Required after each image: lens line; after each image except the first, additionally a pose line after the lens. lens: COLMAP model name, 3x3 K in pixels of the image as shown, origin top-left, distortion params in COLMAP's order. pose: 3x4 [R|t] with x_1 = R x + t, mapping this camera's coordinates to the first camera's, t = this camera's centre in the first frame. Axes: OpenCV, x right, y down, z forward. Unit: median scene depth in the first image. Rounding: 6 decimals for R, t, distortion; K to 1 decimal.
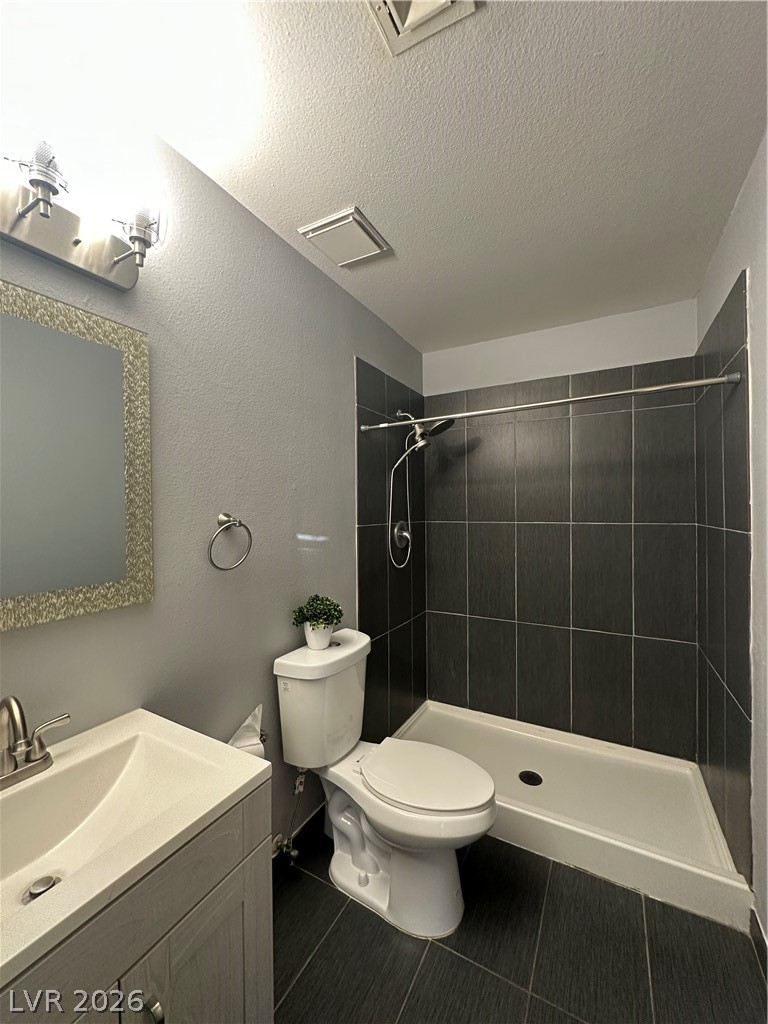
lens RADIAL K [[406.5, 0, 385.1], [0, 406.5, 510.9], [0, 0, 1]] dist [0.000005, -0.000335]
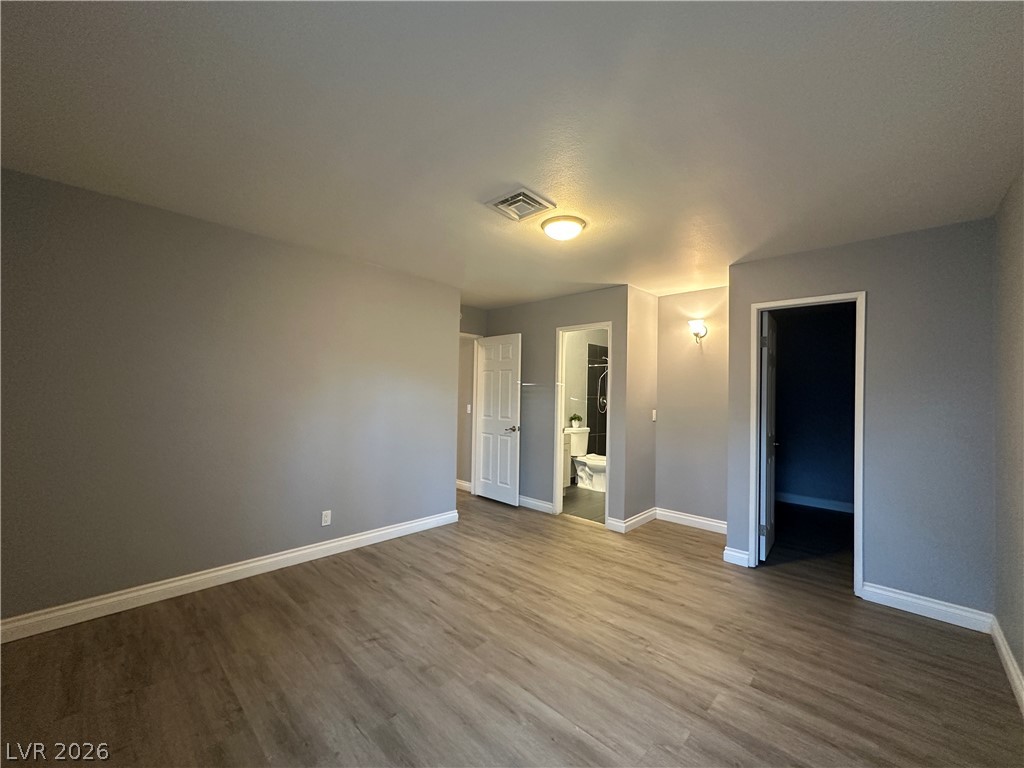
lens RADIAL K [[406.5, 0, 521.6], [0, 406.5, 387.8], [0, 0, 1]] dist [0.000005, -0.000335]
pose [[0.972646, 0.022177, -0.231230, 0.172634], [-0.027991, 0.999368, -0.021894, 0.053594], [0.230598, 0.027768, 0.972653, -2.288446]]
